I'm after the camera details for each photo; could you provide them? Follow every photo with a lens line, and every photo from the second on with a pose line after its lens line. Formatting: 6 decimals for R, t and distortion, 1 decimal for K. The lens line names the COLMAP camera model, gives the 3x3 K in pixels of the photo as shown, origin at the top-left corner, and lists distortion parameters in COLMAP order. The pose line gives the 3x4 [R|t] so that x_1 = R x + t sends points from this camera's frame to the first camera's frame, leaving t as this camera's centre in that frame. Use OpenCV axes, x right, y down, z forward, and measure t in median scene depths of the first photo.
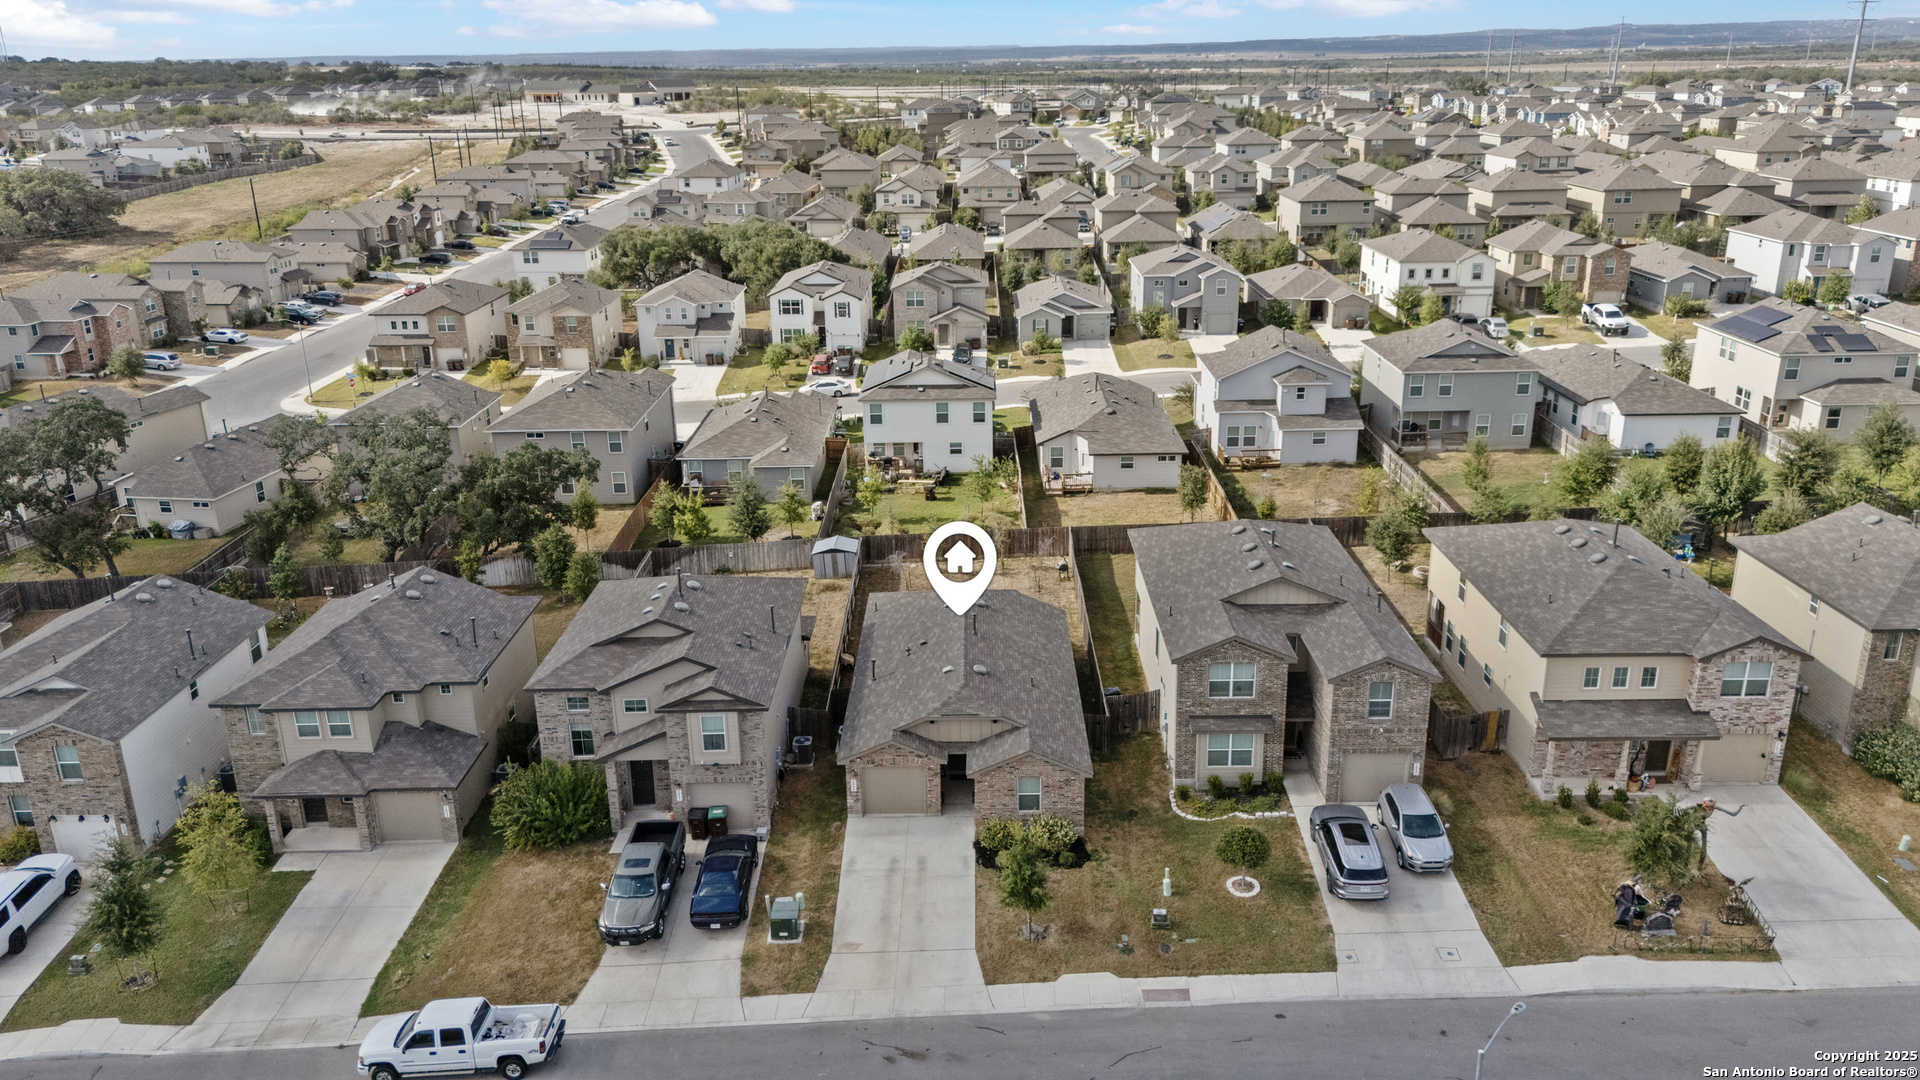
lens RADIAL K [[1385.7, 0, 954.1], [0, 1385.7, 586.2], [0, 0, 1]] dist [0.084592, -0.095187]
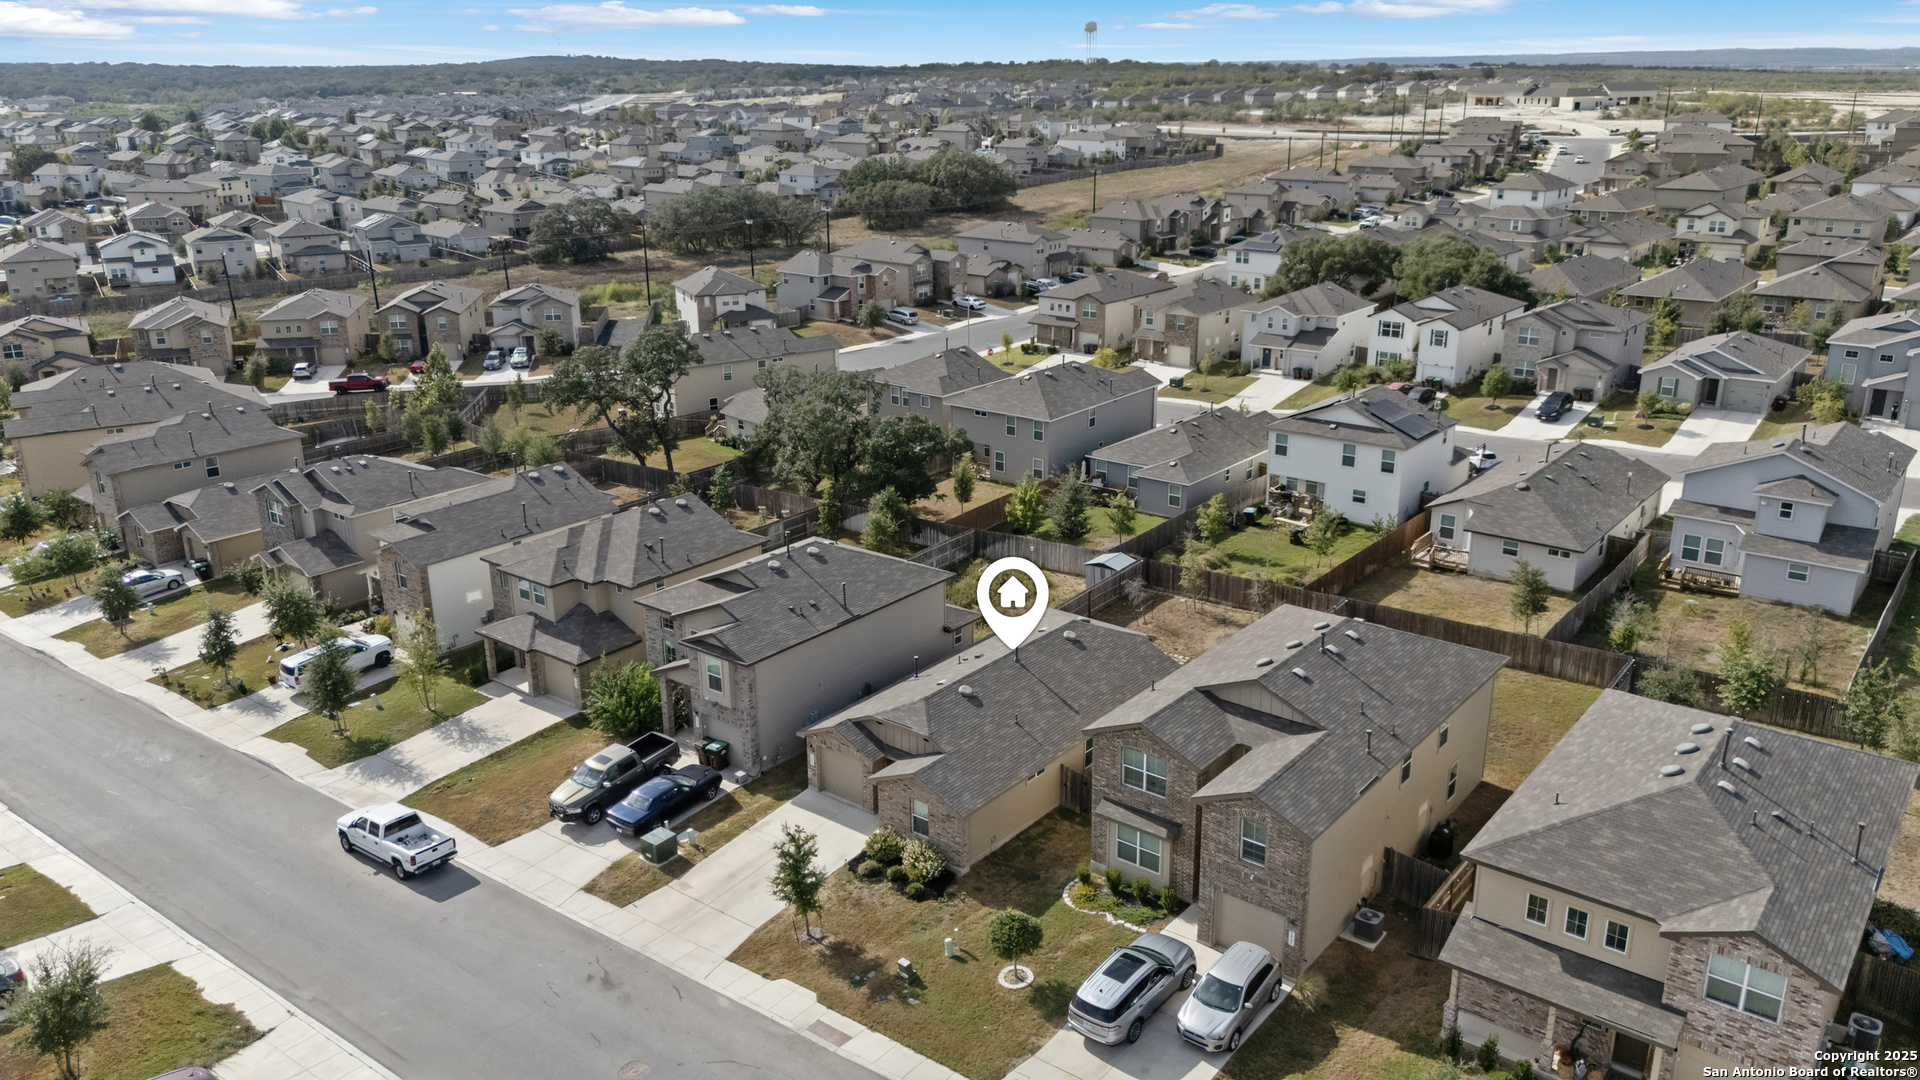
lens RADIAL K [[1412.5, 0, 960.0], [0, 1412.5, 540.0], [0, 0, 1]] dist [0.089447, -0.107598]
pose [[0.785431, 0.206030, -0.583653, 0.244374], [-0.226098, 0.973311, 0.039315, -0.034900], [0.576176, 0.101084, 0.811051, 0.069204]]
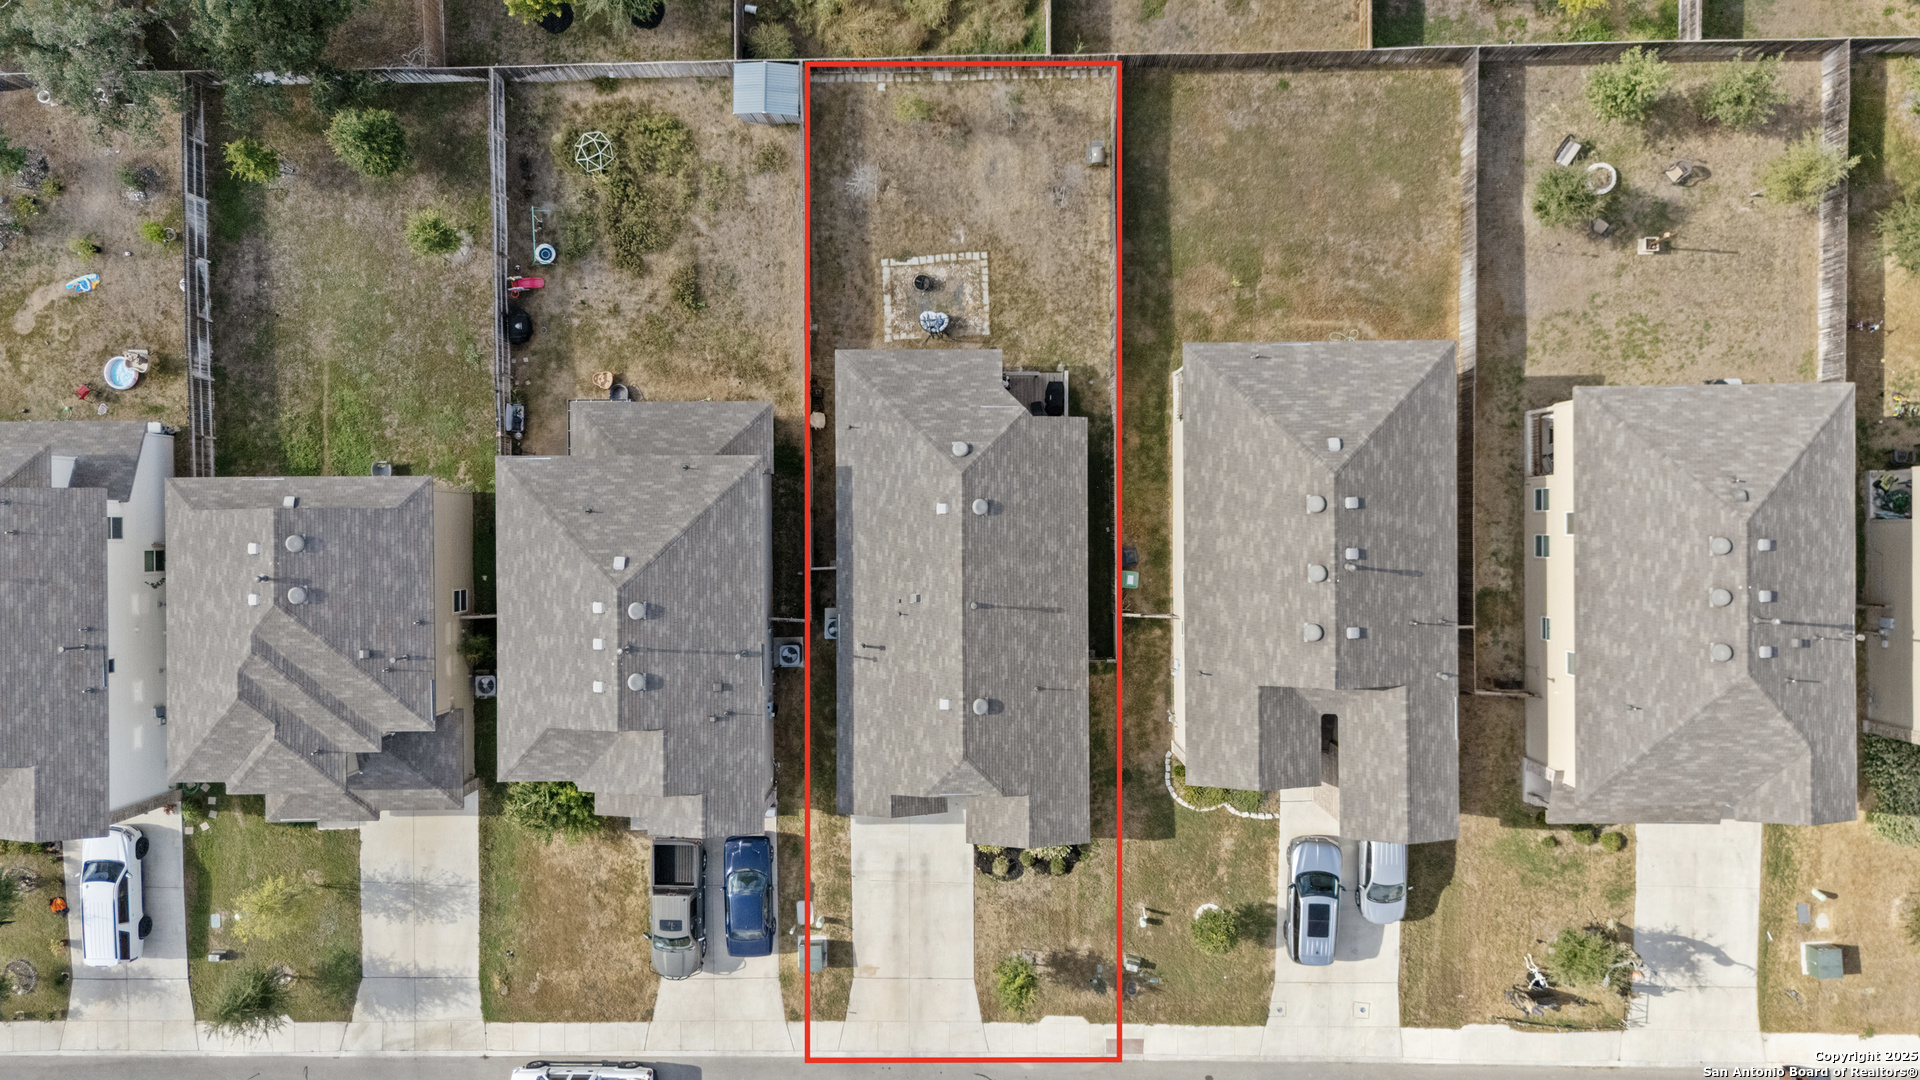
lens RADIAL K [[1385.7, 0, 954.1], [0, 1385.7, 586.2], [0, 0, 1]] dist [0.084592, -0.095187]
pose [[0.999861, -0.016171, 0.004092, -0.000465], [0.001878, 0.352891, 0.935663, -0.345871], [-0.016575, -0.935525, 0.352872, 0.314361]]
